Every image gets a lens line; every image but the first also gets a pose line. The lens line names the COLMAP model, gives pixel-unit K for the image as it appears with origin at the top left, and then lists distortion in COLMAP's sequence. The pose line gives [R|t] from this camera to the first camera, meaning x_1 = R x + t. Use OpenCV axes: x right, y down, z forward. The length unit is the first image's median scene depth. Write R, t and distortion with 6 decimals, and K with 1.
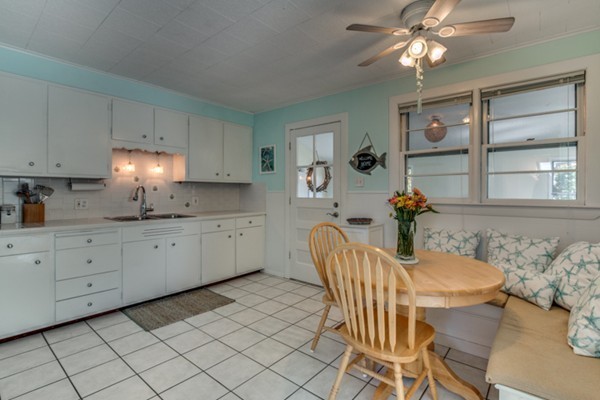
lens RADIAL K [[294.0, 0, 305.3], [0, 294.0, 191.3], [0, 0, 1]] dist [-0.011893, 0.002084]
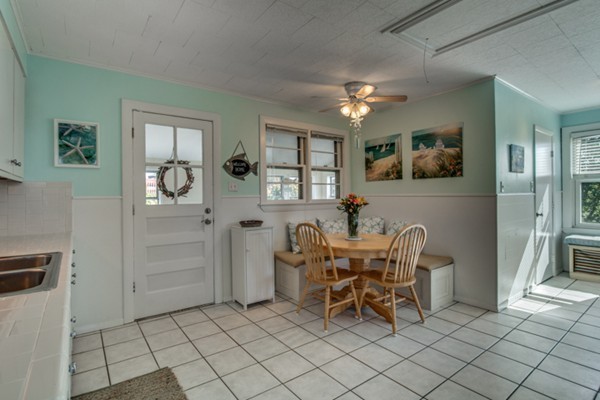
lens RADIAL K [[294.0, 0, 286.8], [0, 294.0, 191.3], [0, 0, 1]] dist [-0.011893, 0.002084]
pose [[0.260277, 0.007271, 0.965507, -0.750849], [0.006382, 0.999937, -0.009251, -0.004664], [-0.965513, 0.008570, 0.260214, 0.546910]]
